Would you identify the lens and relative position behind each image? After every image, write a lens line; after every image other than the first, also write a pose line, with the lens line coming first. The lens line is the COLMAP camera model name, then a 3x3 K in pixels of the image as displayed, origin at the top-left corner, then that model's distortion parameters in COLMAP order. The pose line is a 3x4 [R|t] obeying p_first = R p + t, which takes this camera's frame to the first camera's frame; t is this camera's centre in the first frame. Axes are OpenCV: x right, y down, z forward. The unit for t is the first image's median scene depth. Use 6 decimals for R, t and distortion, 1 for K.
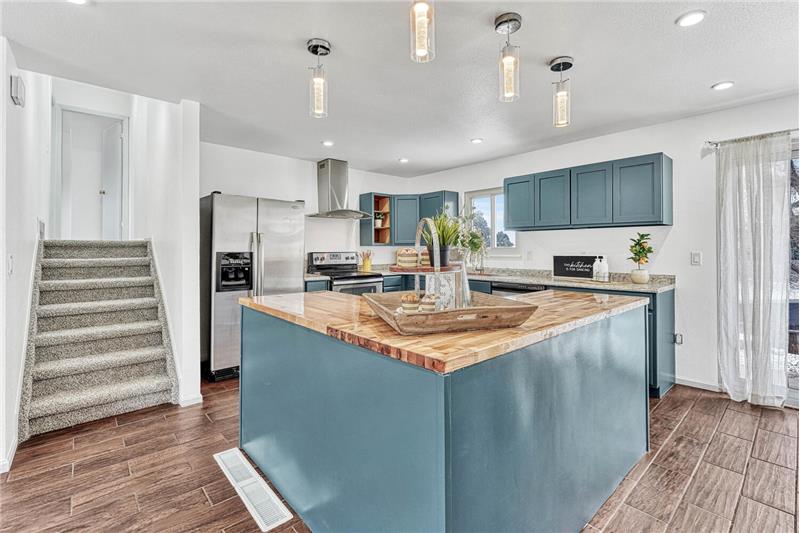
lens RADIAL K [[358.2, 0, 395.6], [0, 358.2, 252.1], [0, 0, 1]] dist [-0.001595, -0.000976]
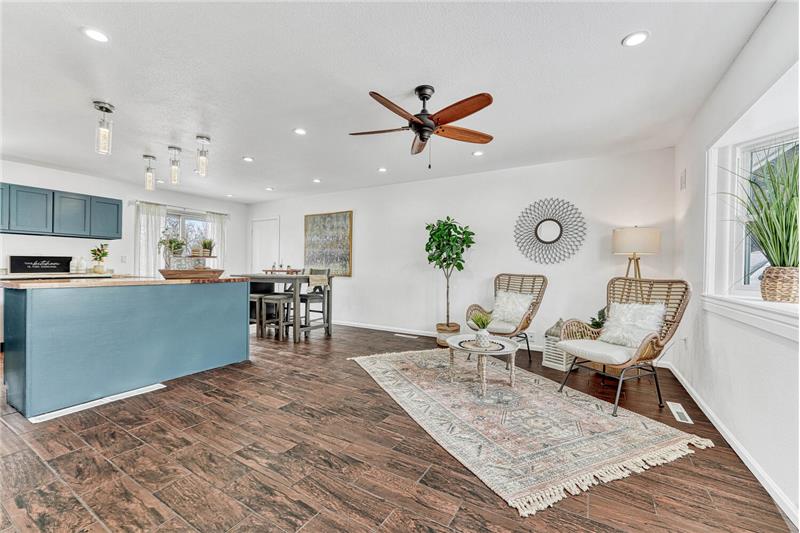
lens RADIAL K [[331.9, 0, 399.6], [0, 331.9, 267.8], [0, 0, 1]] dist [0.000447, 0.000578]
pose [[-0.304266, -0.004801, 0.952575, -1.147298], [-0.003987, 0.999985, 0.003767, 0.047544], [-0.952579, -0.002652, -0.304281, 0.148143]]
